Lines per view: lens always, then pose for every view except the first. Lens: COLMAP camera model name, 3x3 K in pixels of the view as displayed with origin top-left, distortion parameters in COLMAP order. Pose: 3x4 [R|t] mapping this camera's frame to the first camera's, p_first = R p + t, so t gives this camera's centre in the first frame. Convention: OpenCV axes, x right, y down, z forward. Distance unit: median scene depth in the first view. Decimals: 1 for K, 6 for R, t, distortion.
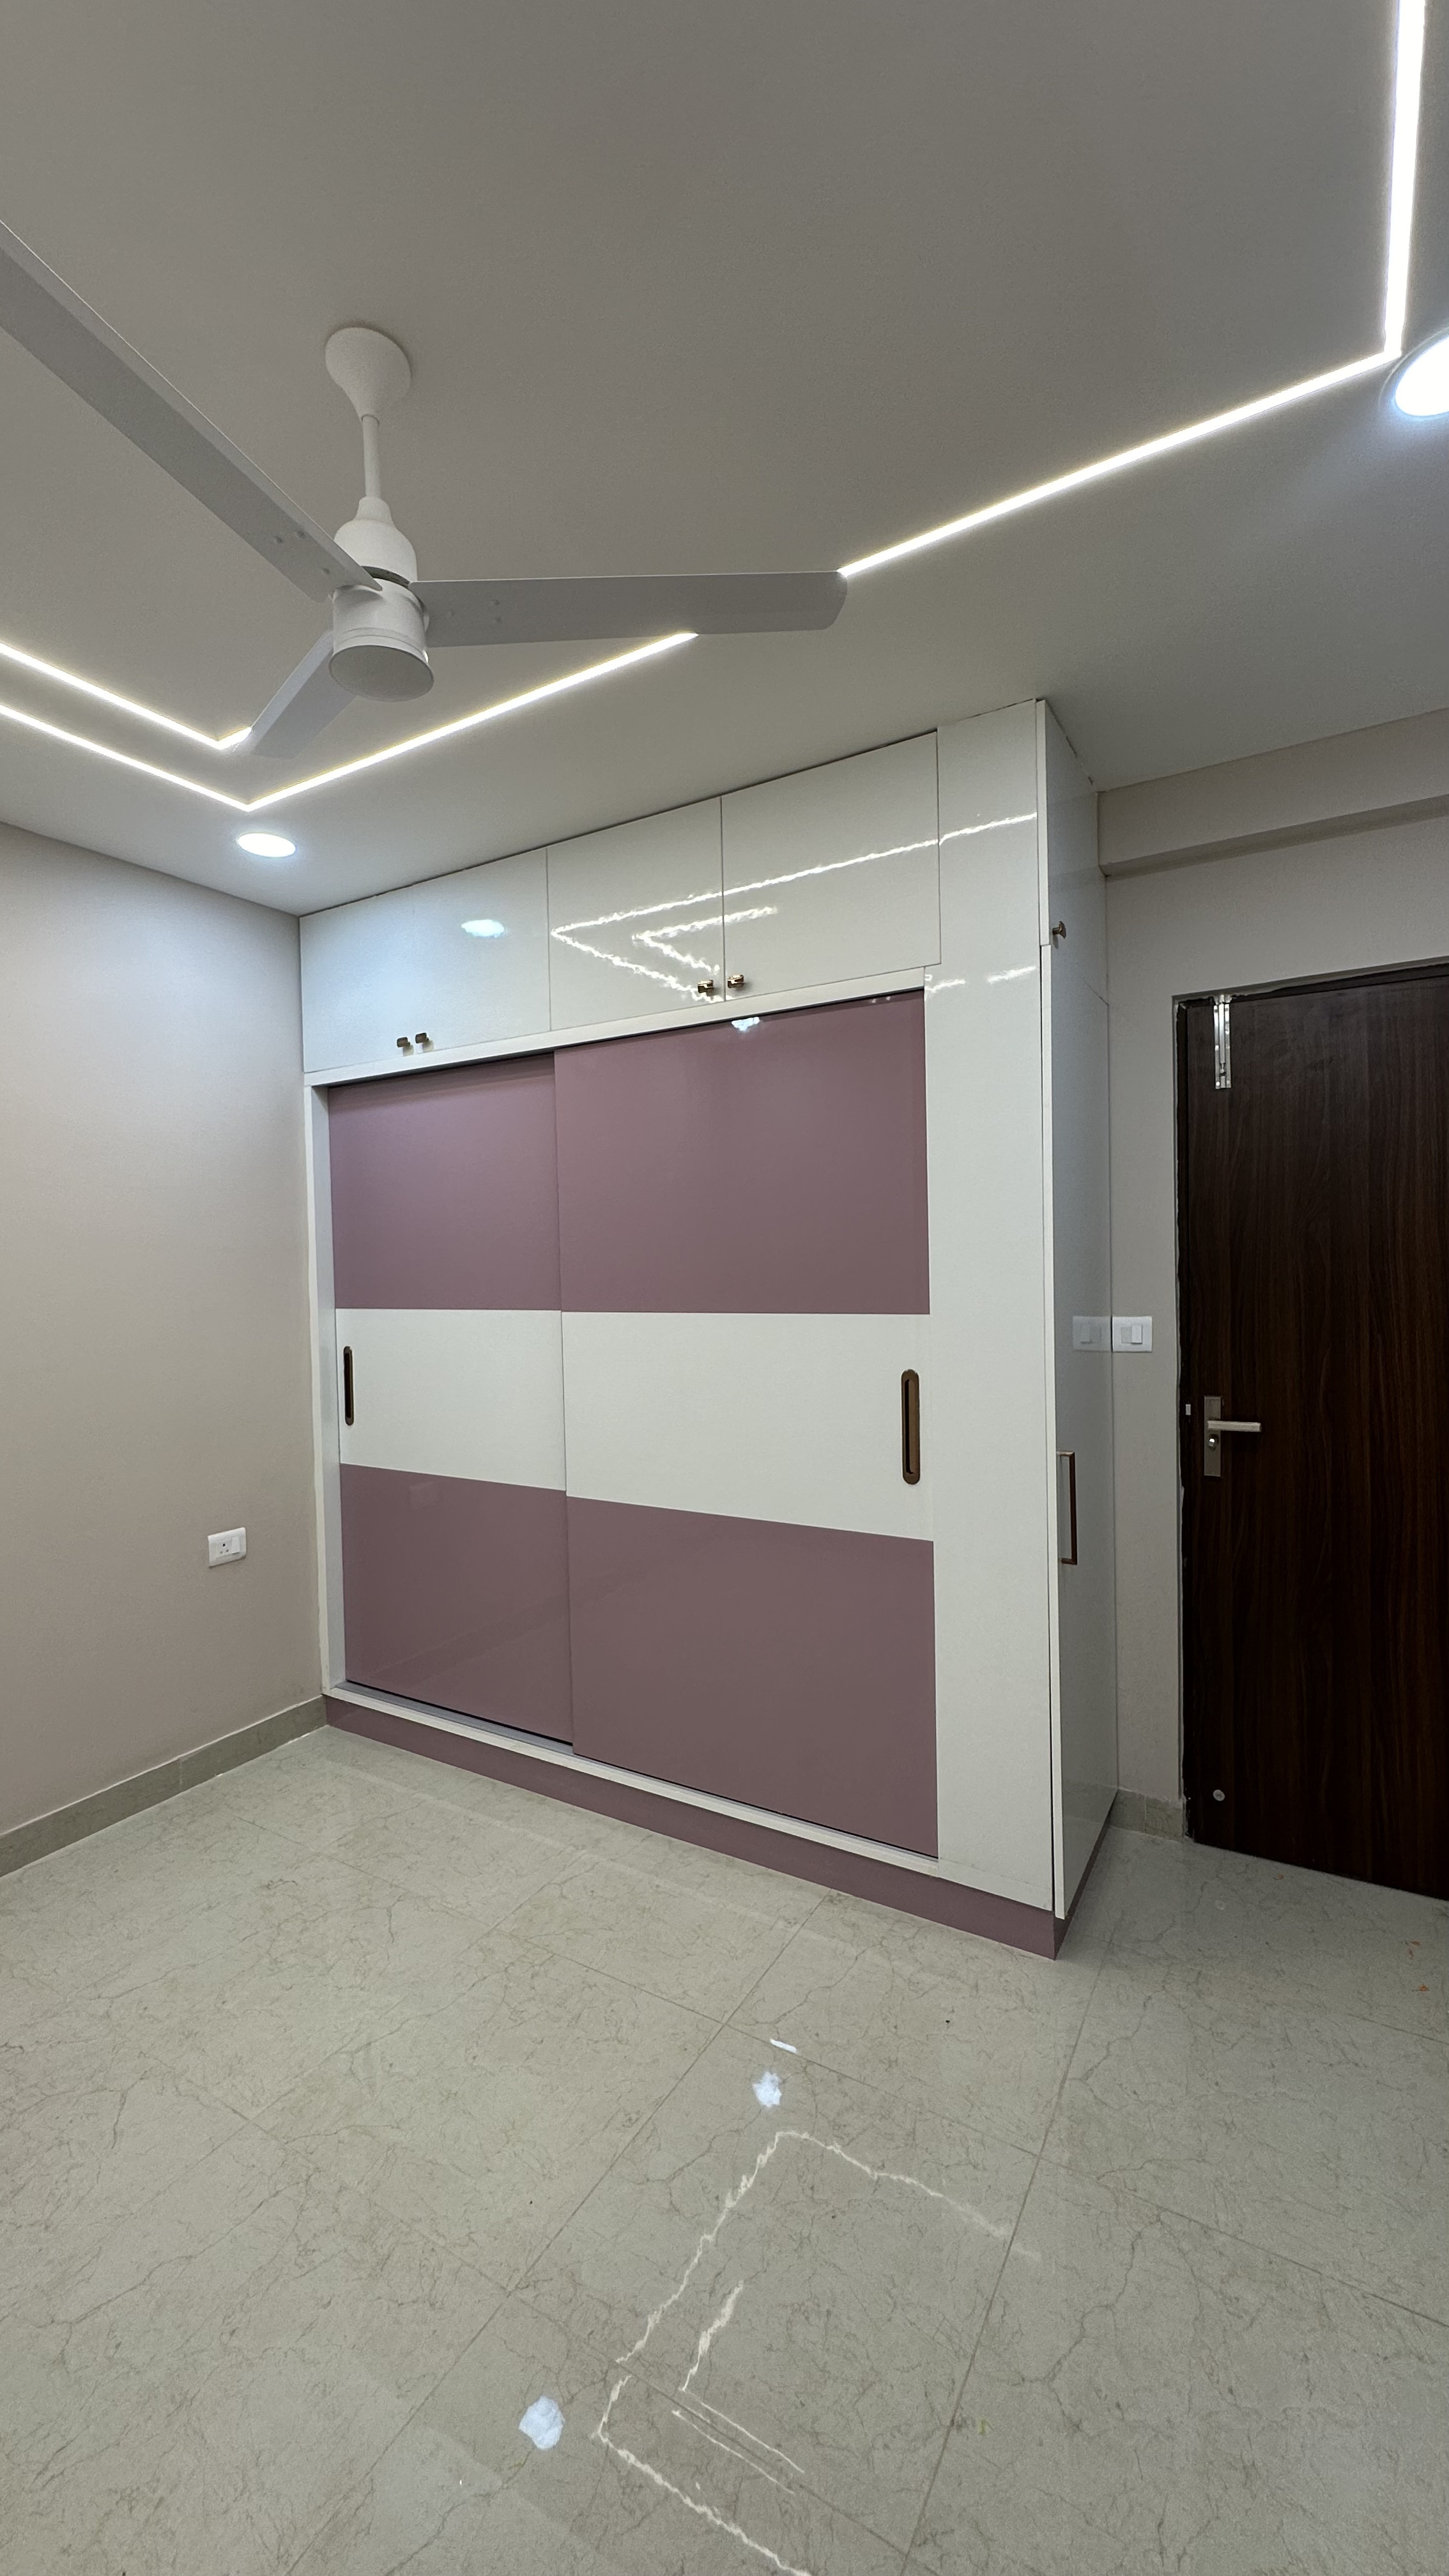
lens RADIAL K [[1028.8, 0, 725.4], [0, 1028.8, 1290.3], [0, 0, 1]] dist [-0.005082, 0.000246]
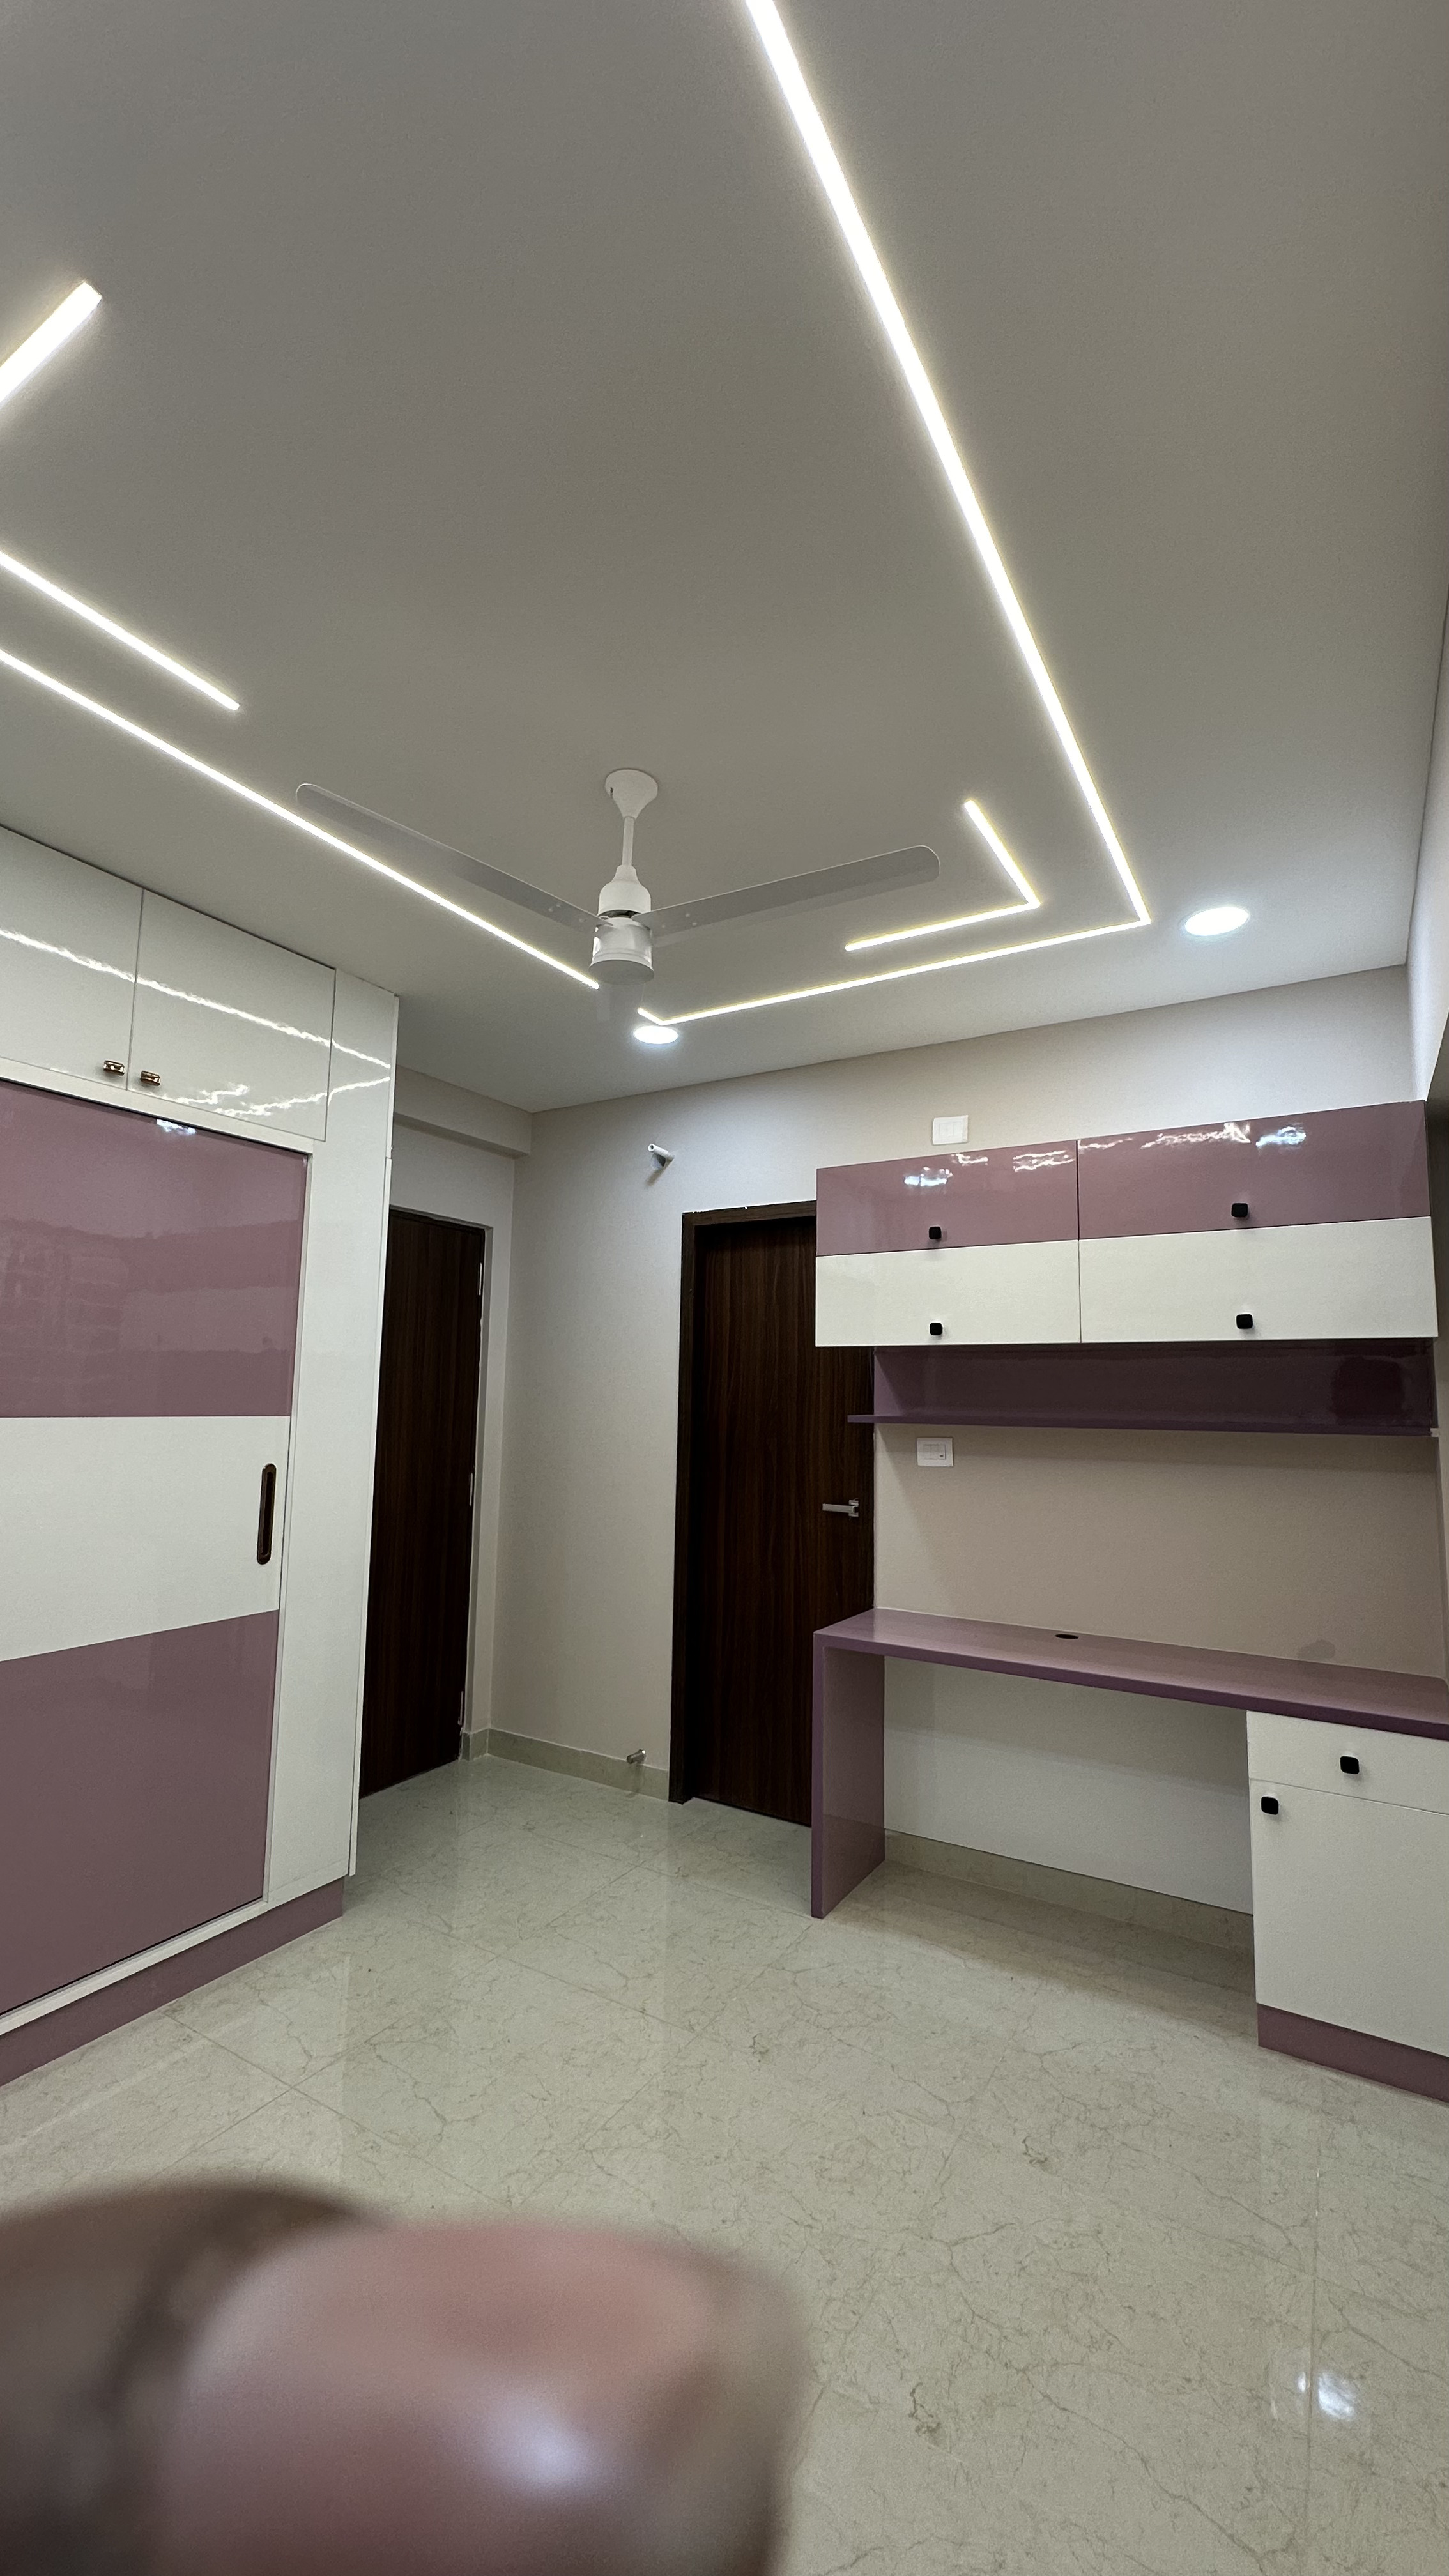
lens RADIAL K [[1028.8, 0, 725.4], [0, 1028.8, 1290.3], [0, 0, 1]] dist [-0.005082, 0.000246]
pose [[0.004942, 0.127173, 0.991868, -1.034995], [0.013063, 0.991788, -0.127228, 0.039462], [-0.999902, 0.013585, 0.003240, 0.488550]]
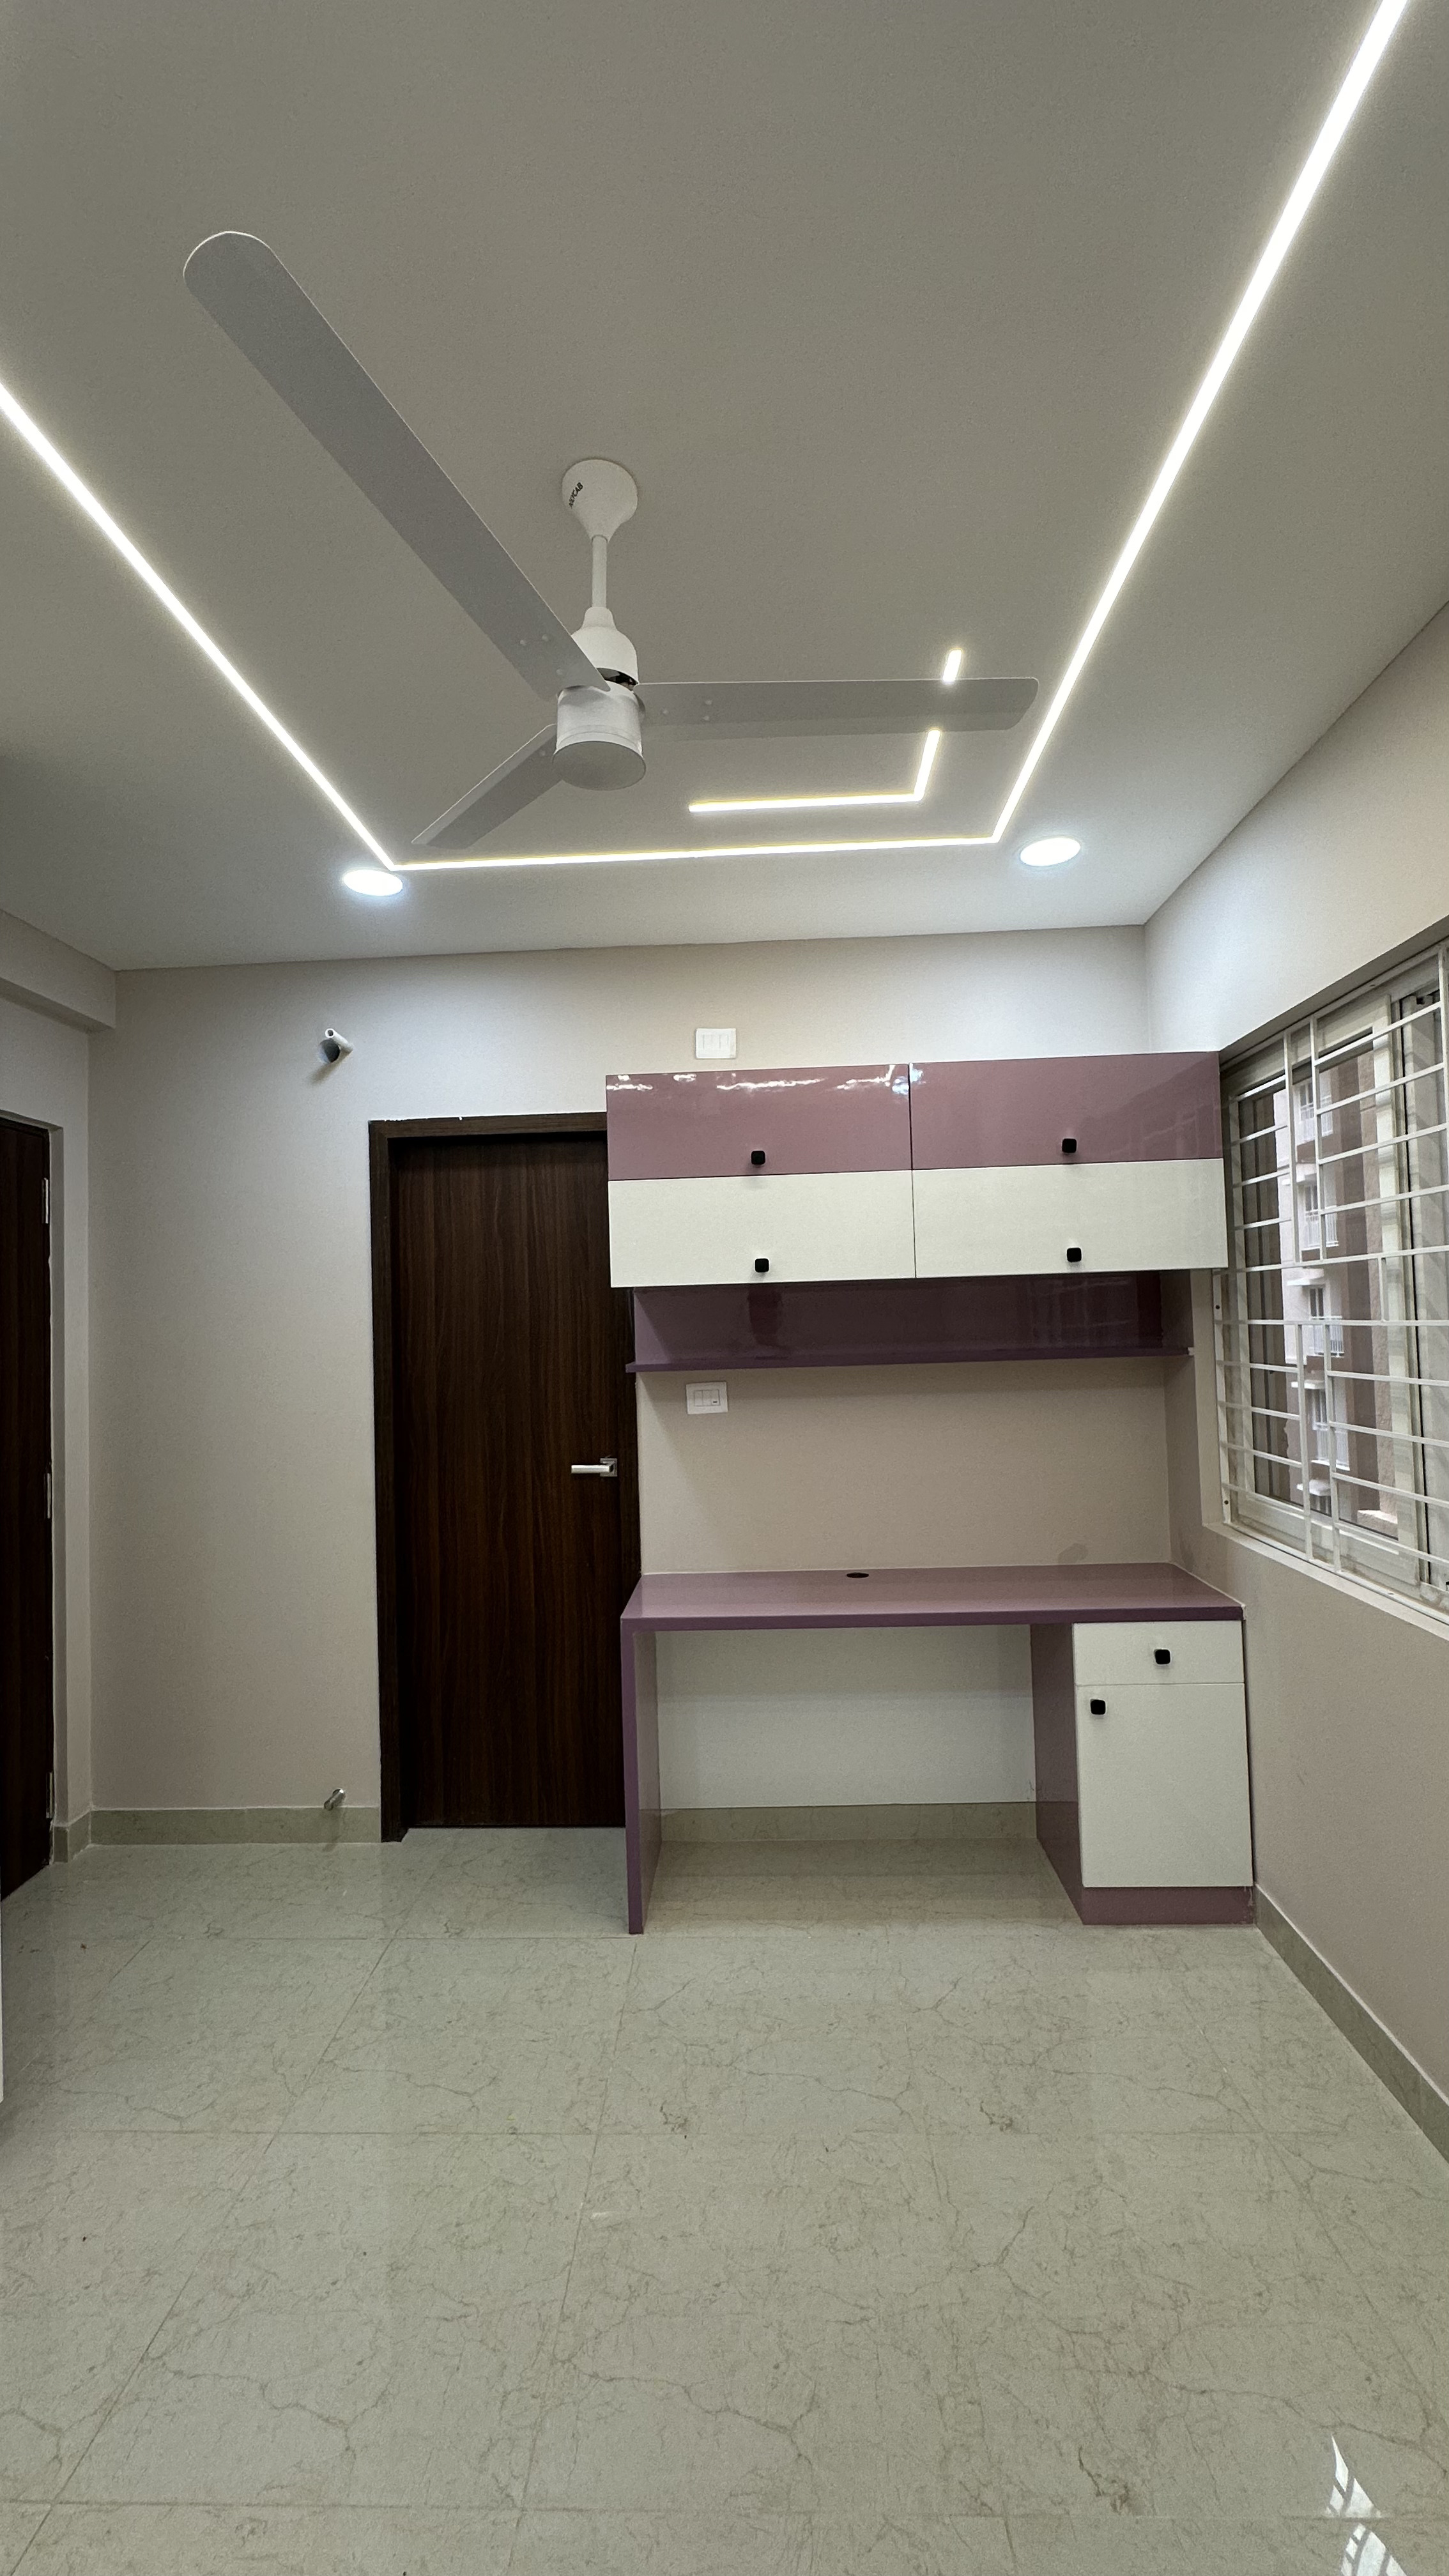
lens RADIAL K [[1028.8, 0, 725.4], [0, 1028.8, 1290.3], [0, 0, 1]] dist [-0.005082, 0.000246]
pose [[-0.477732, 0.063276, 0.876224, -0.747413], [0.066448, 0.997148, -0.035780, -0.005496], [-0.875989, 0.041130, -0.480574, 0.817537]]
